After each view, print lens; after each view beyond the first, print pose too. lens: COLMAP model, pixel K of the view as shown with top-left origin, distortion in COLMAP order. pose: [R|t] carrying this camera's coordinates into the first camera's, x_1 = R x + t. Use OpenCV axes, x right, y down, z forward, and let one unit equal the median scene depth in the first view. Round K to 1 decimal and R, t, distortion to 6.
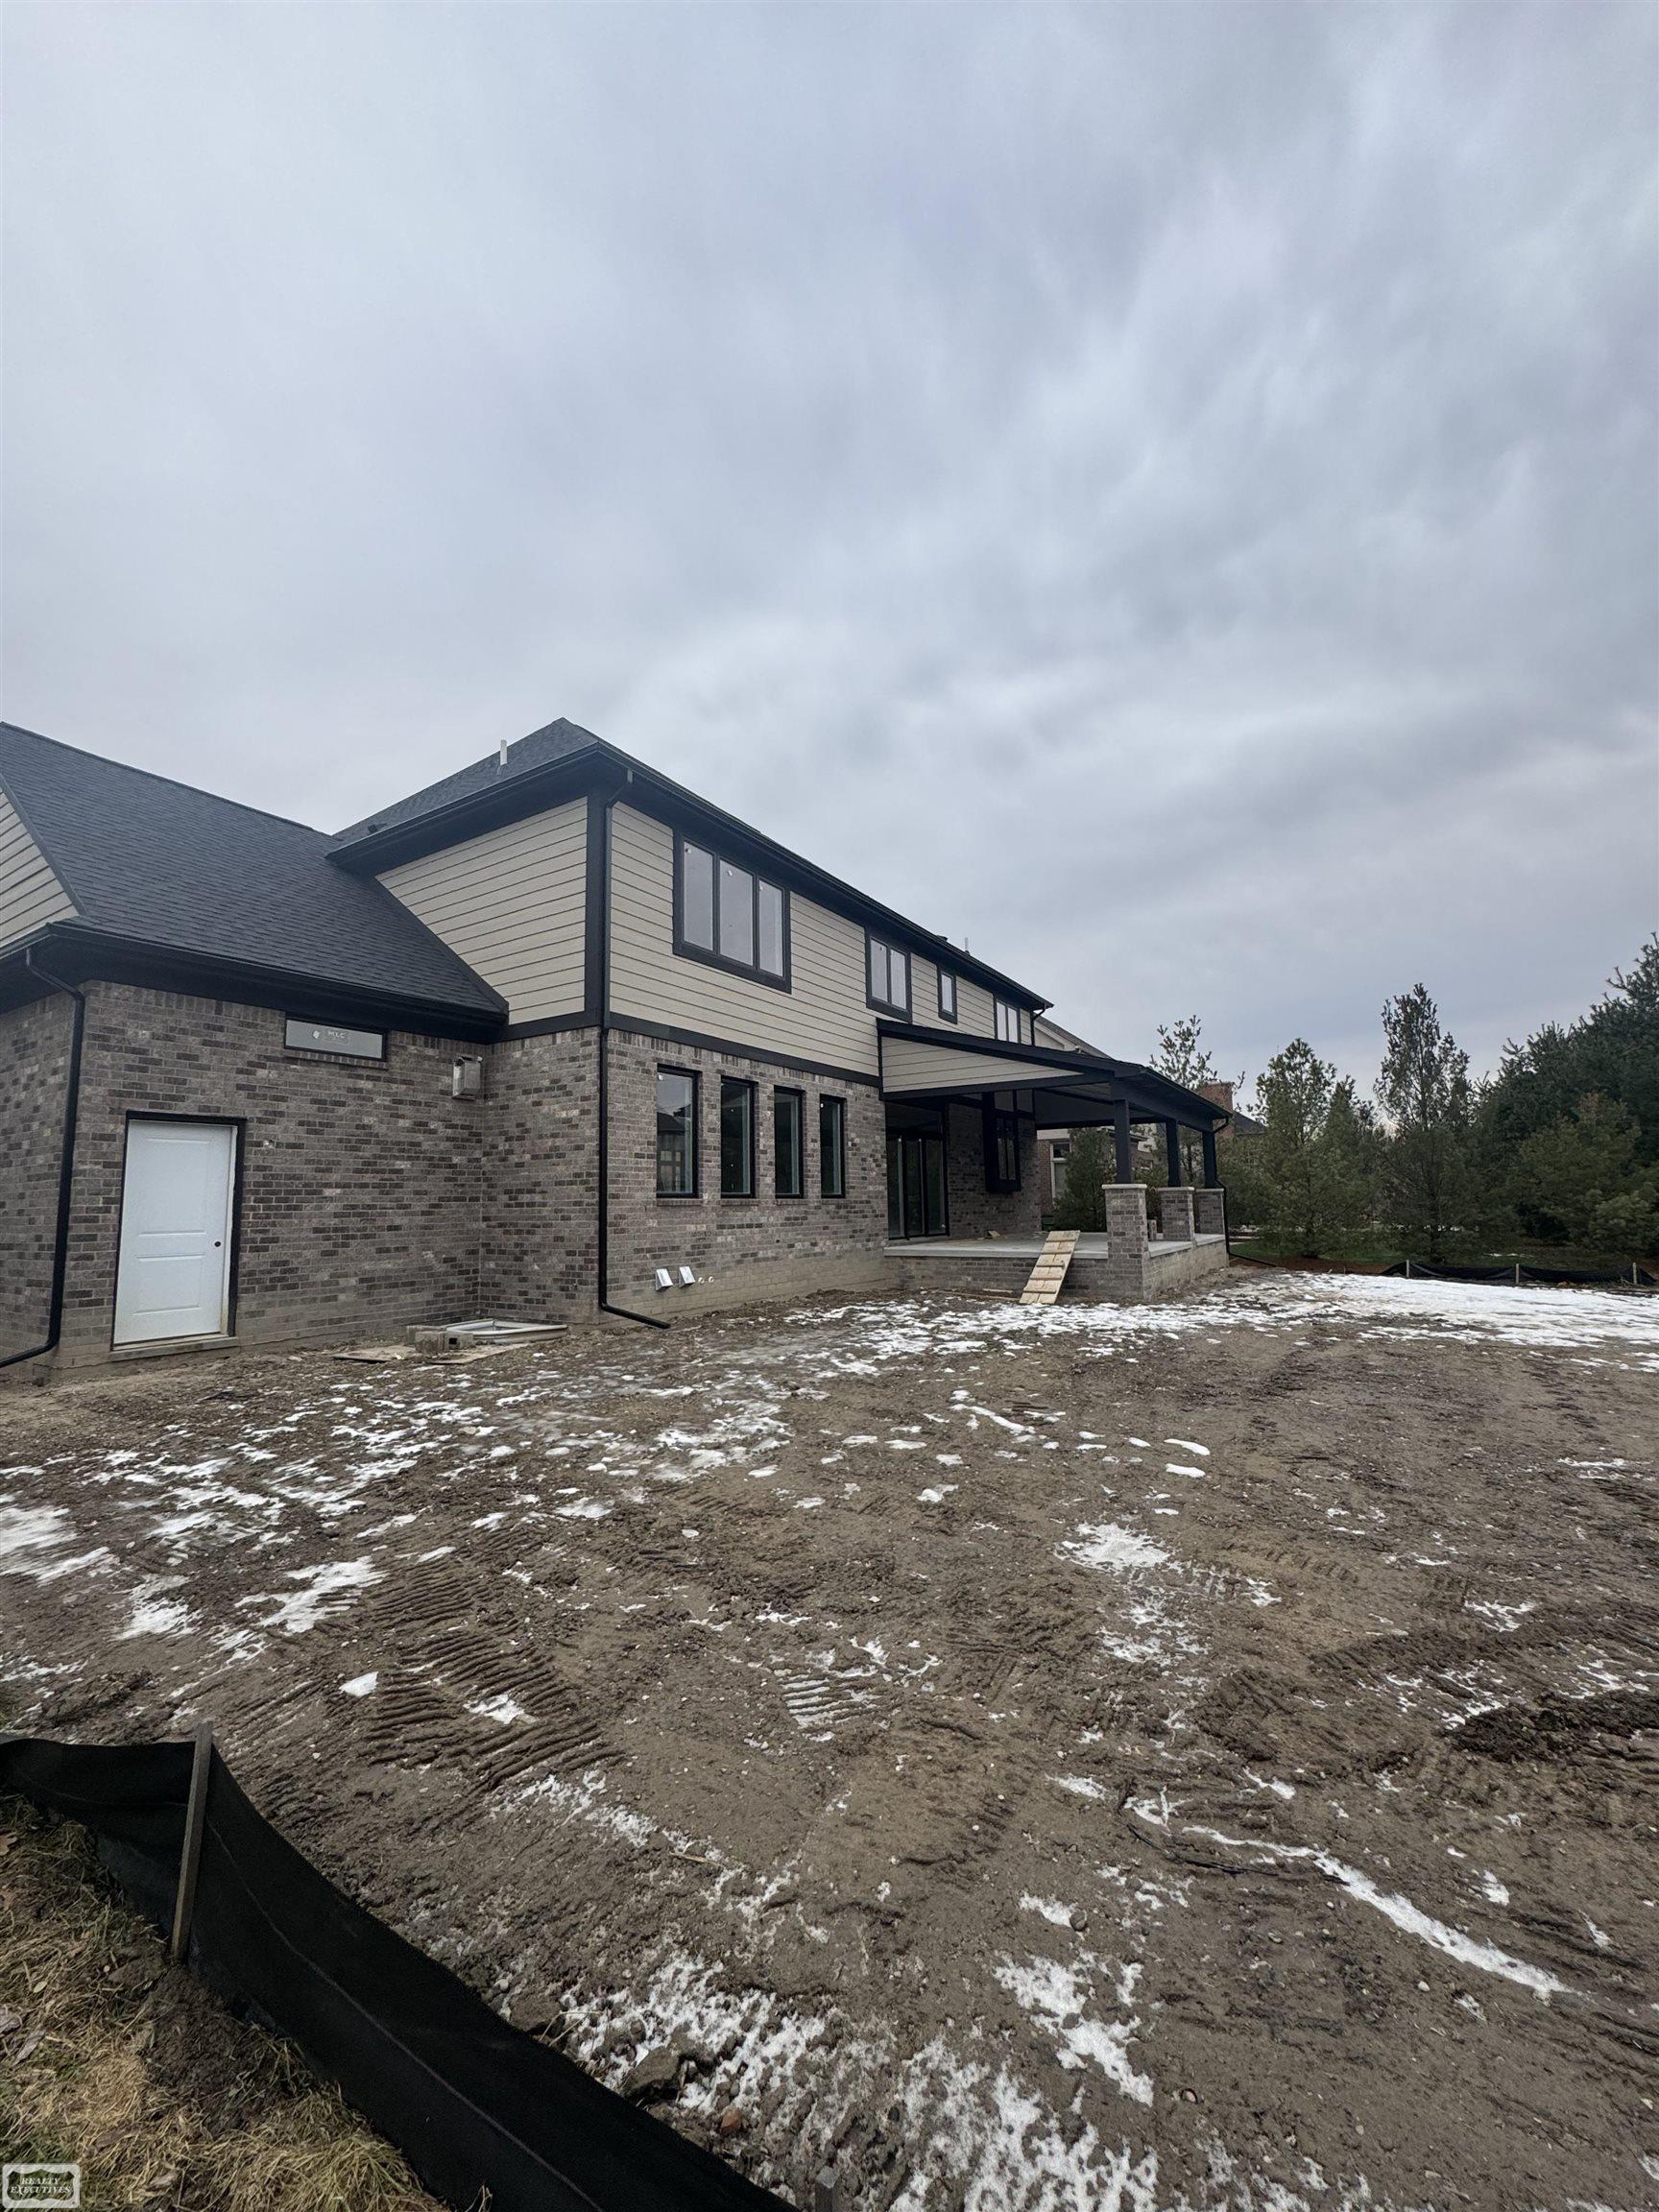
lens RADIAL K [[881.5, 0, 829.5], [0, 881.5, 1106.0], [0, 0, 1]] dist [-0.000166, -0.000076]
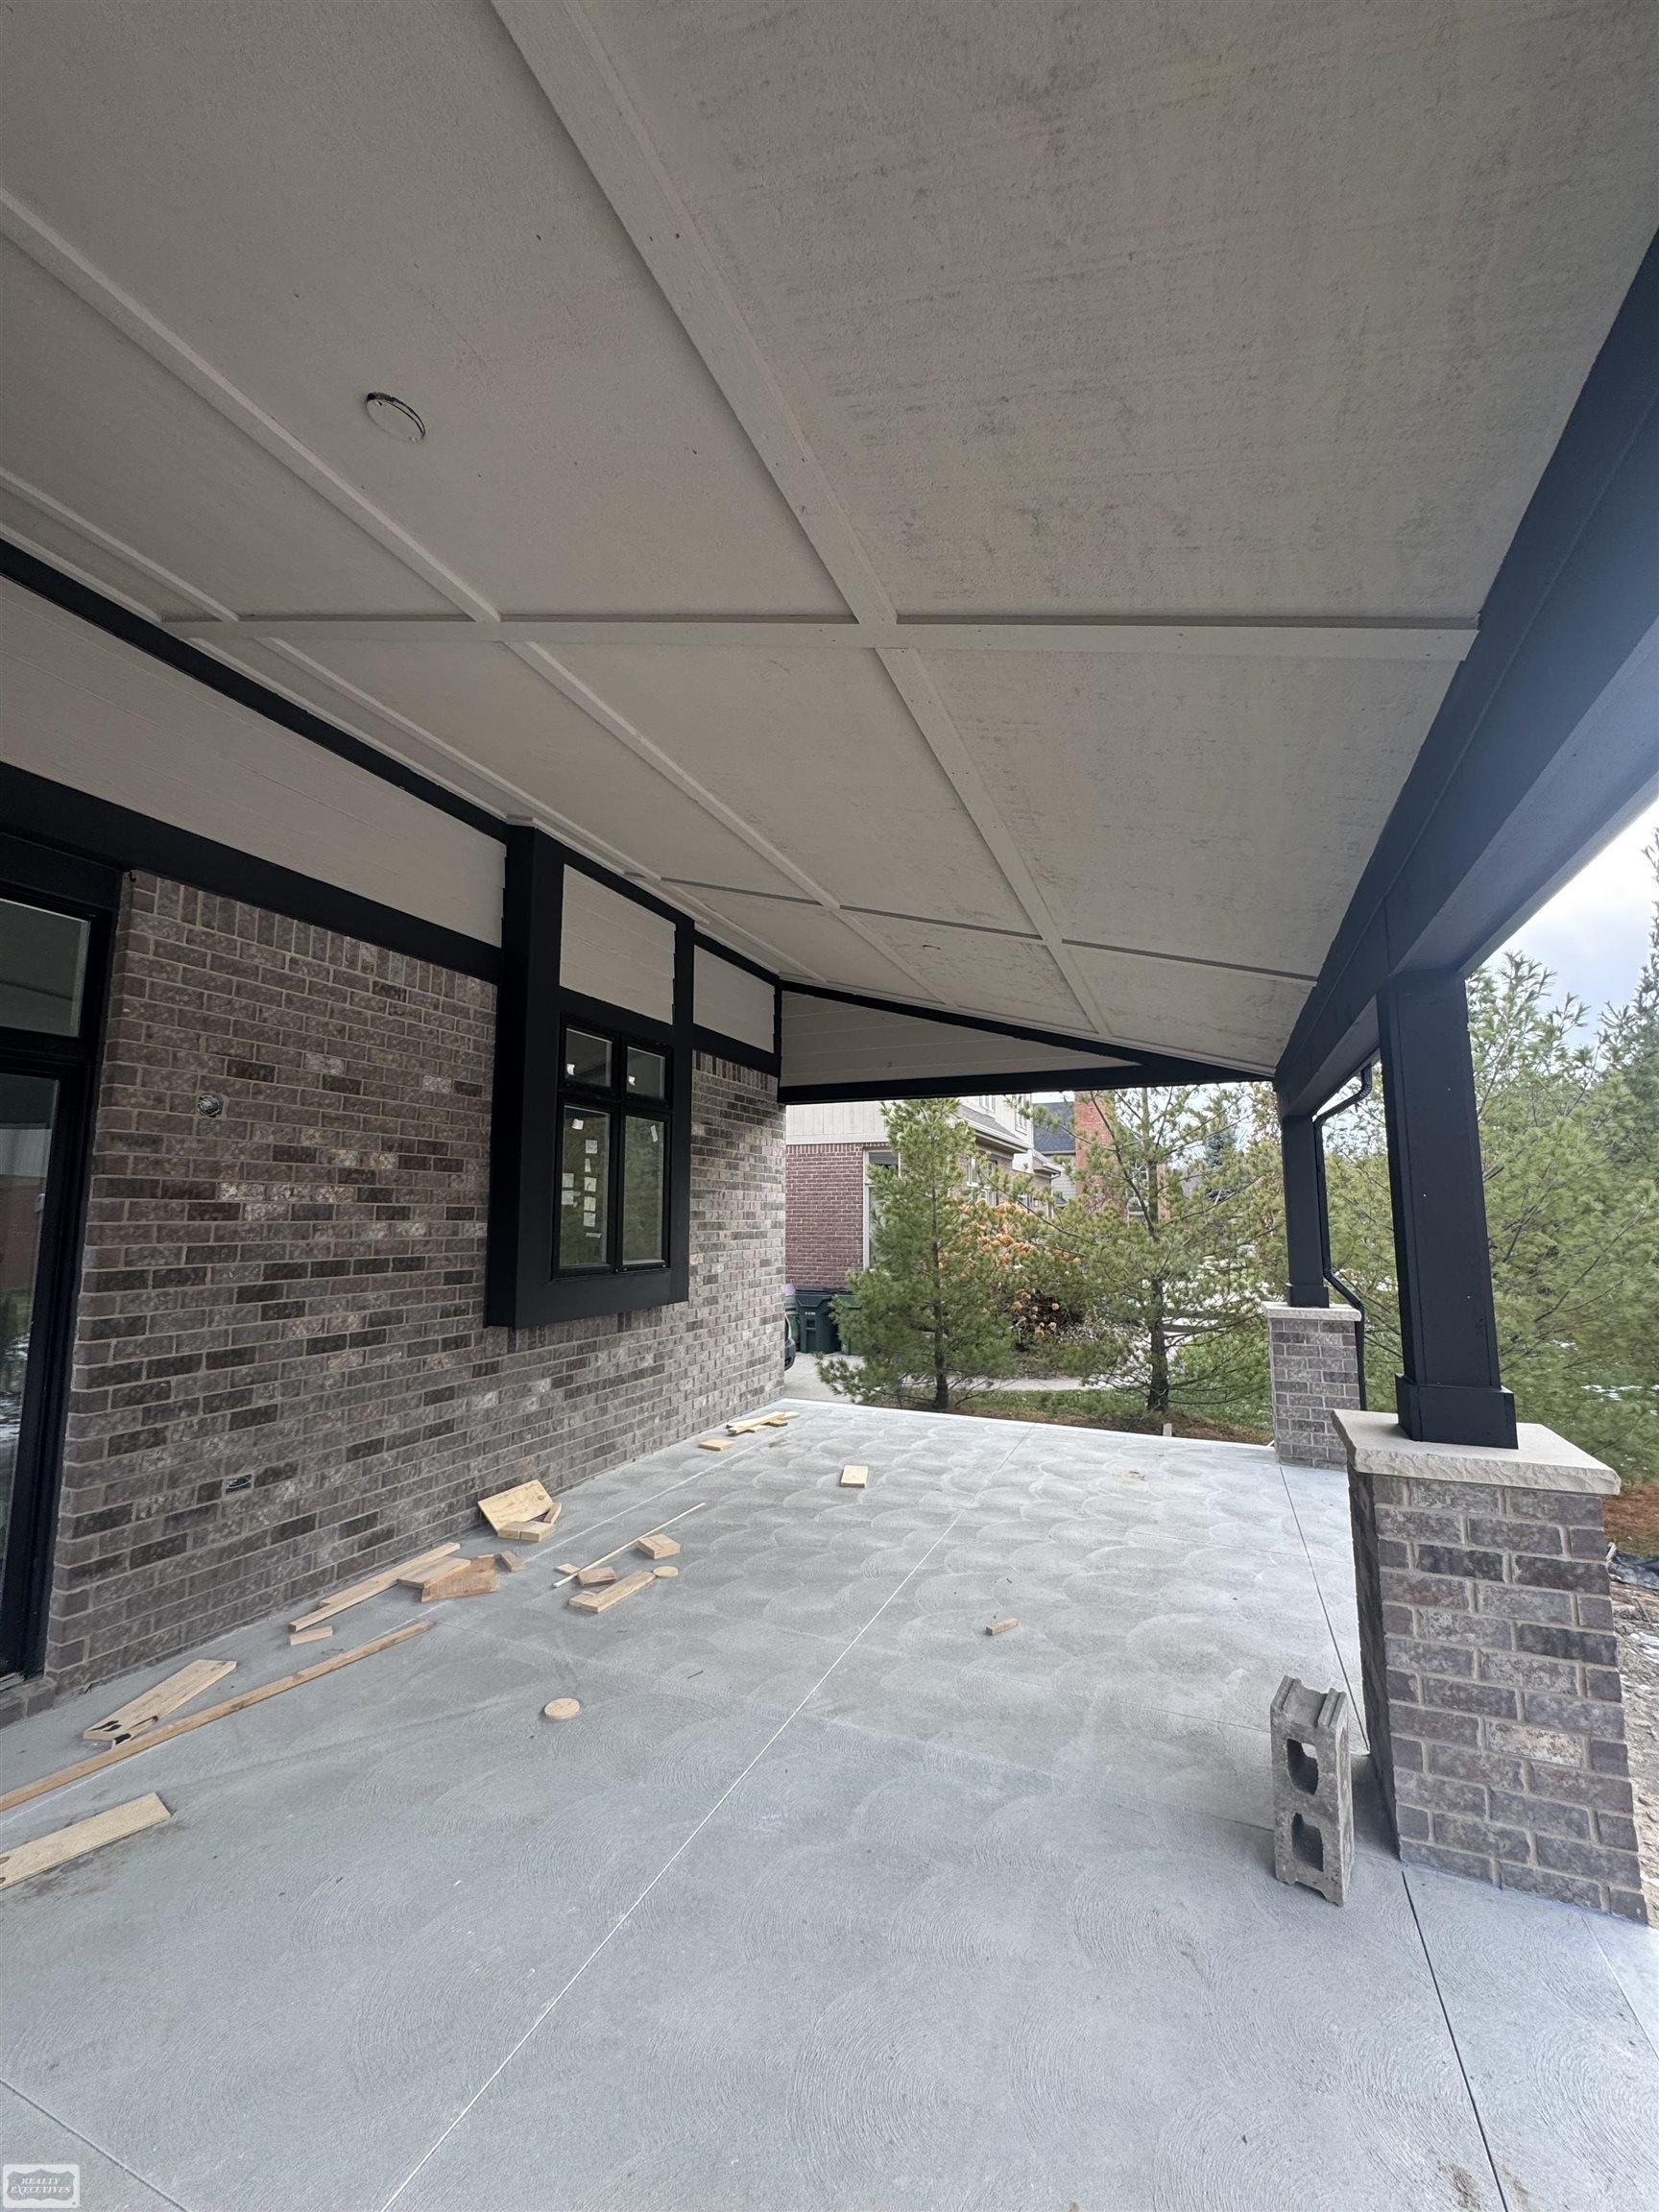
lens RADIAL K [[881.5, 0, 829.5], [0, 881.5, 1106.0], [0, 0, 1]] dist [-0.000166, -0.000076]
pose [[0.986972, 0.044735, 0.154550, 0.498819], [-0.043260, 0.998981, -0.012892, 0.080270], [-0.154969, 0.006038, 0.987901, 1.647600]]
